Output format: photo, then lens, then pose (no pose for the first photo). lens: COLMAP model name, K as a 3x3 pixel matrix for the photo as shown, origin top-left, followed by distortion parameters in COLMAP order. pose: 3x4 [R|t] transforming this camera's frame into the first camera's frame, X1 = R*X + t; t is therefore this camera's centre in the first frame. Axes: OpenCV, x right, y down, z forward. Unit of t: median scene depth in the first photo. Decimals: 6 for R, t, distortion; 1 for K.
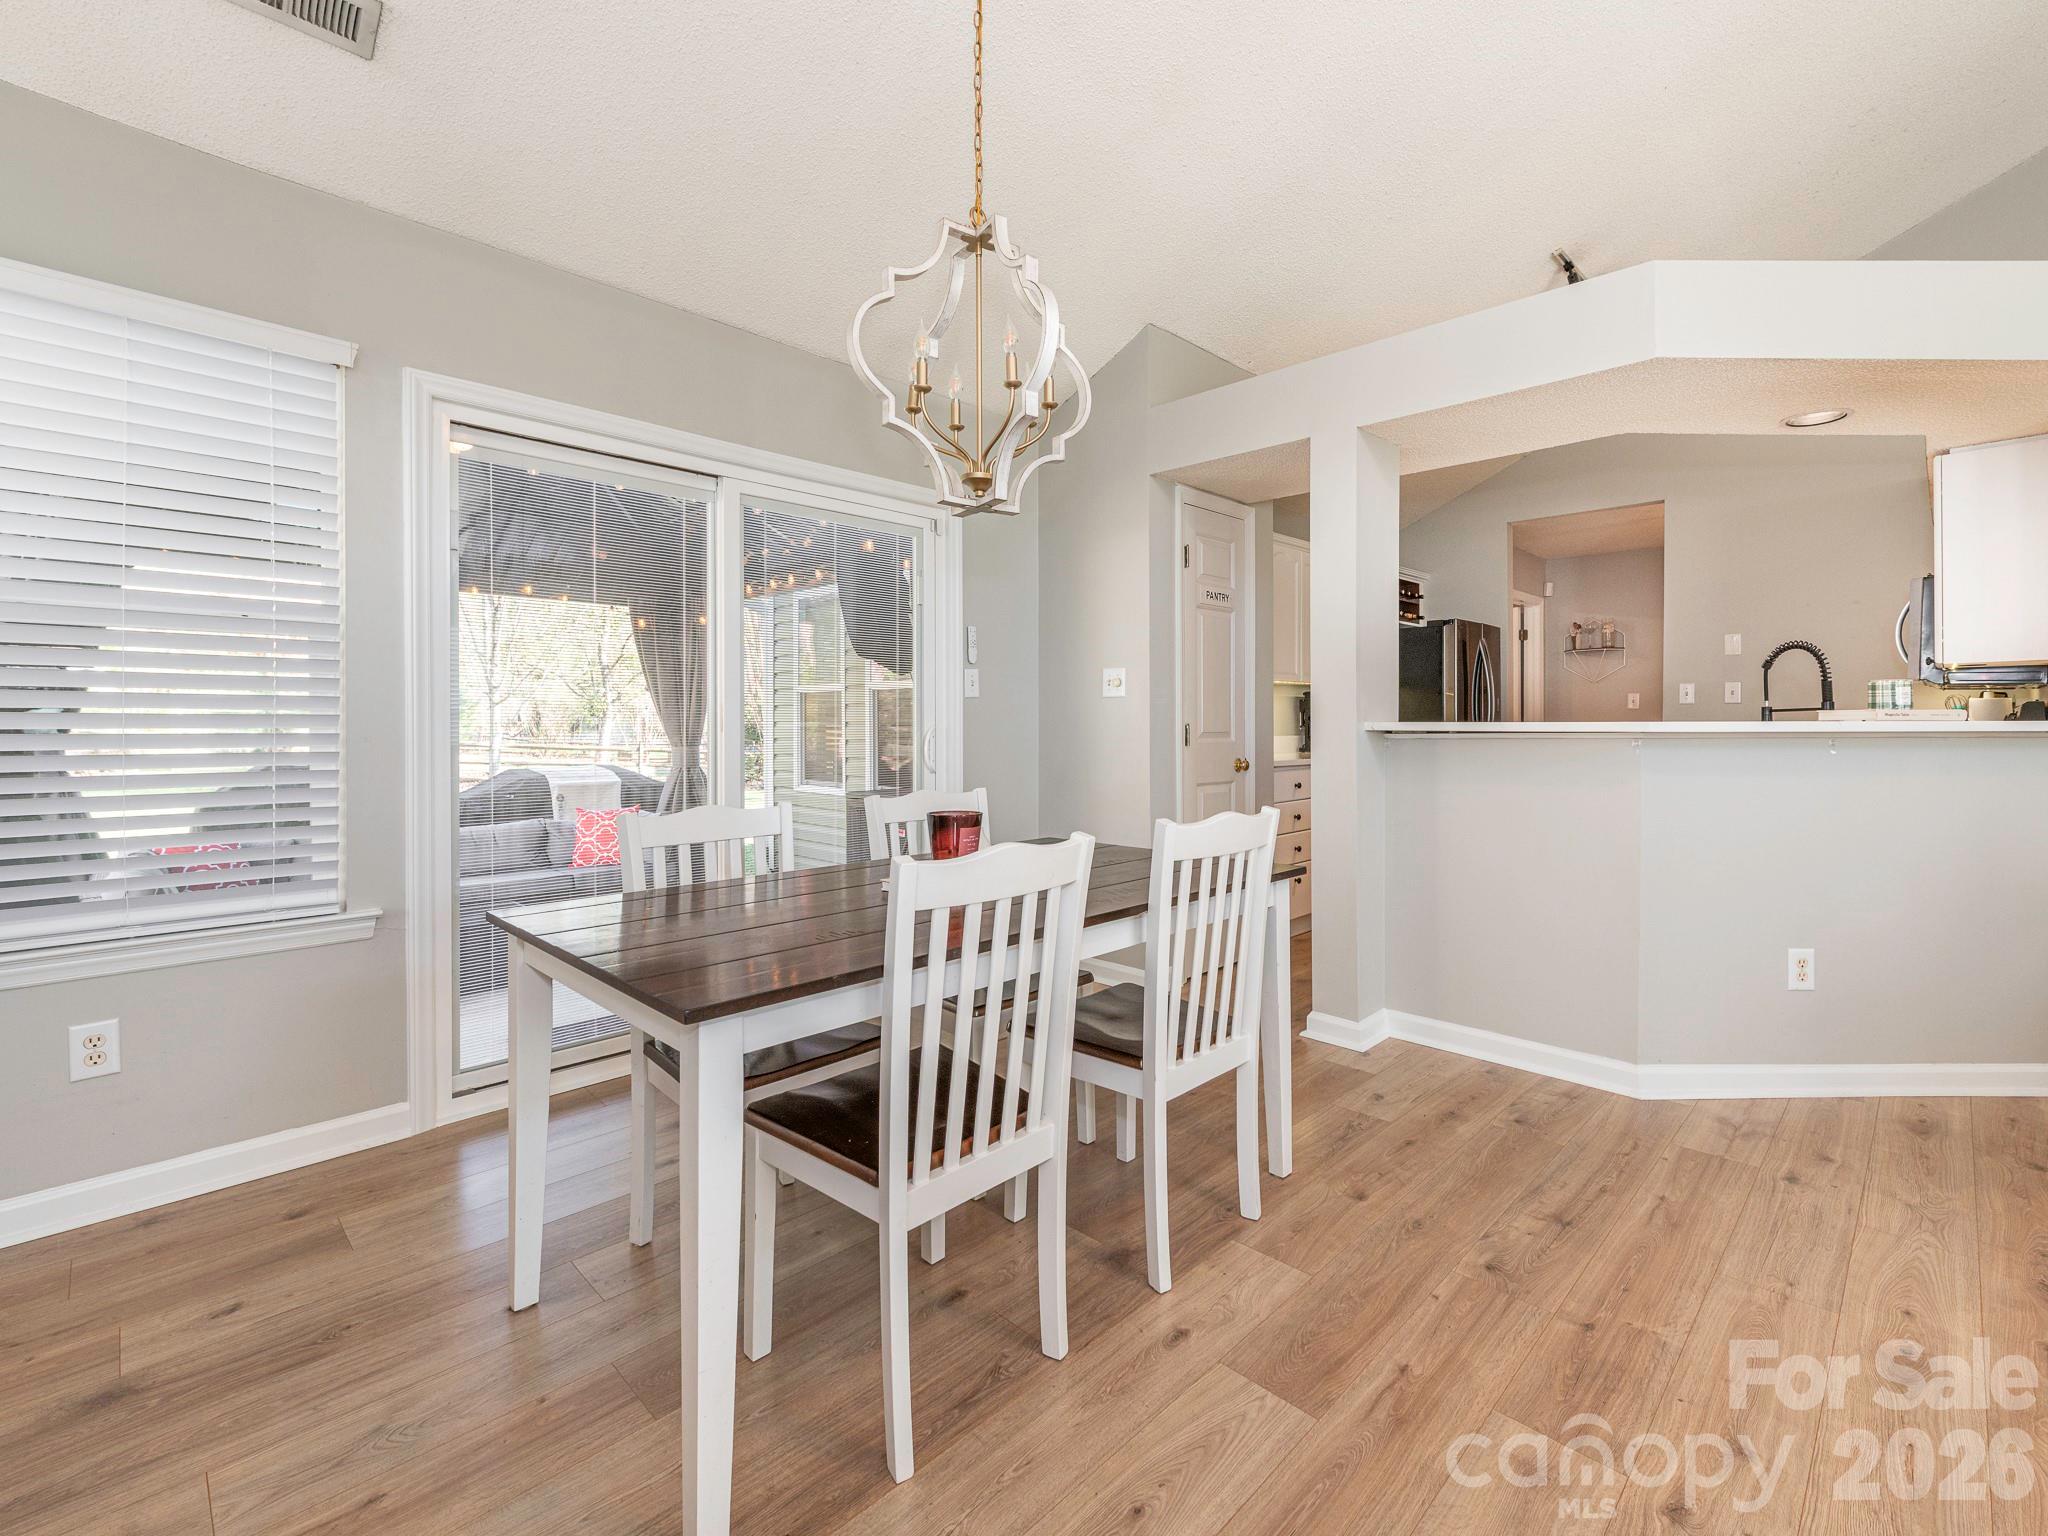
lens RADIAL K [[942.6, 0, 1047.5], [0, 942.6, 725.8], [0, 0, 1]] dist [0.000162, -0.000302]
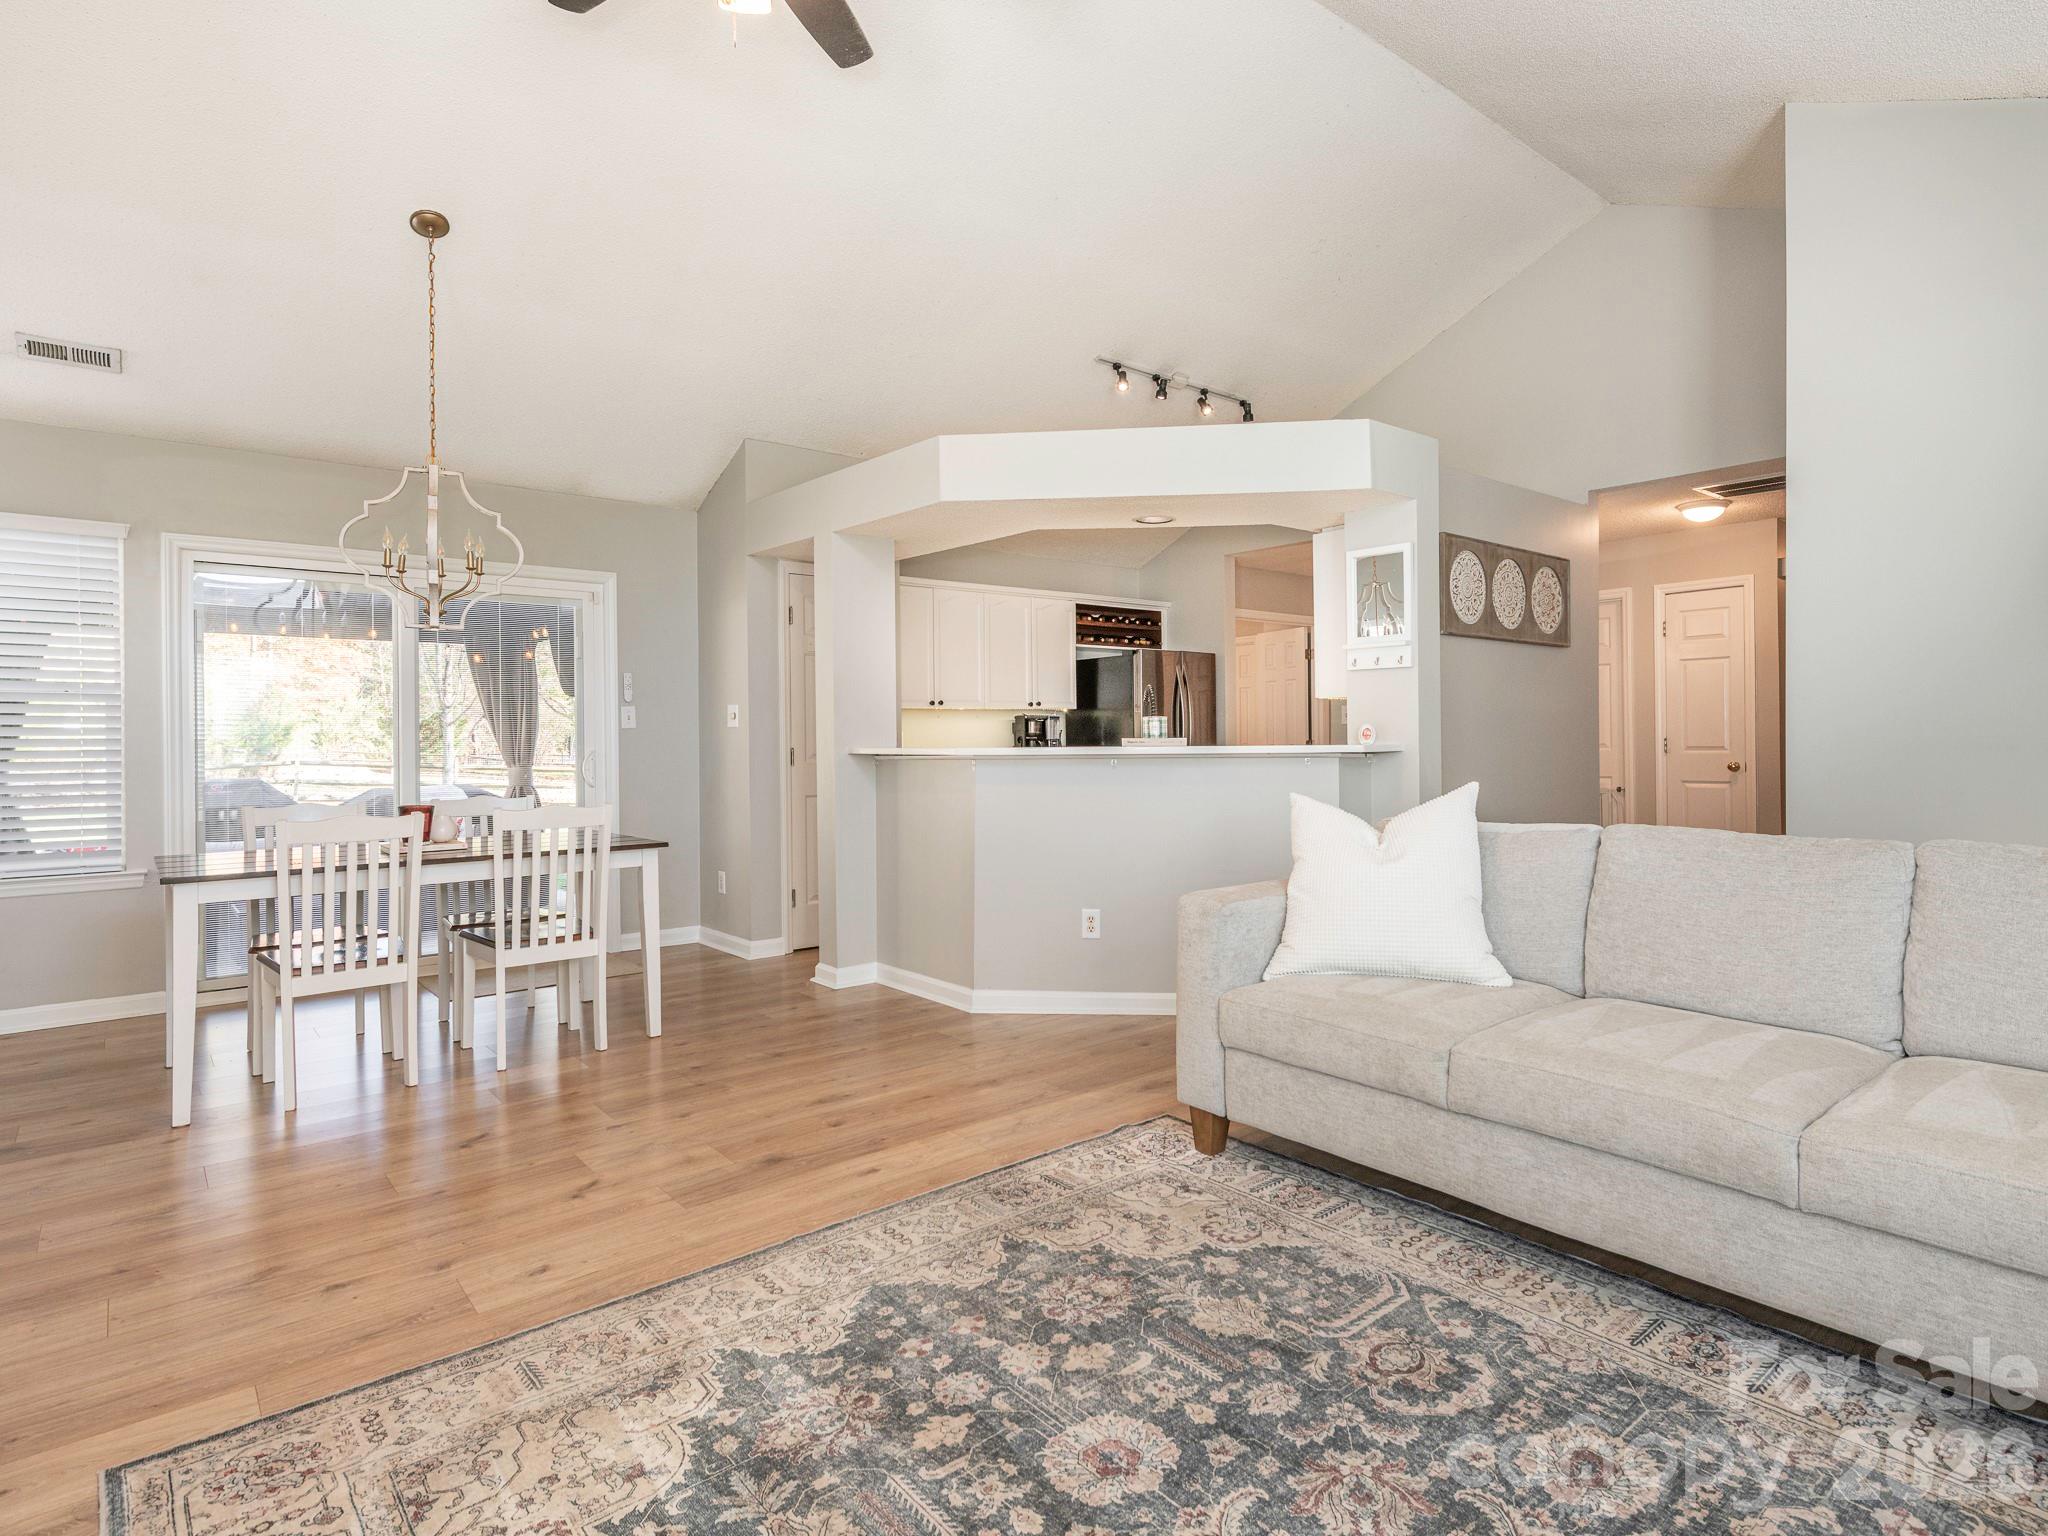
lens RADIAL K [[1158.4, 0, 1051.6], [0, 1158.4, 738.4], [0, 0, 1]] dist [0.004340, -0.002635]
pose [[0.993773, -0.007657, -0.111161, 1.060118], [0.007766, 0.999970, 0.000548, -0.019995], [0.111154, -0.001407, 0.993802, -0.808281]]
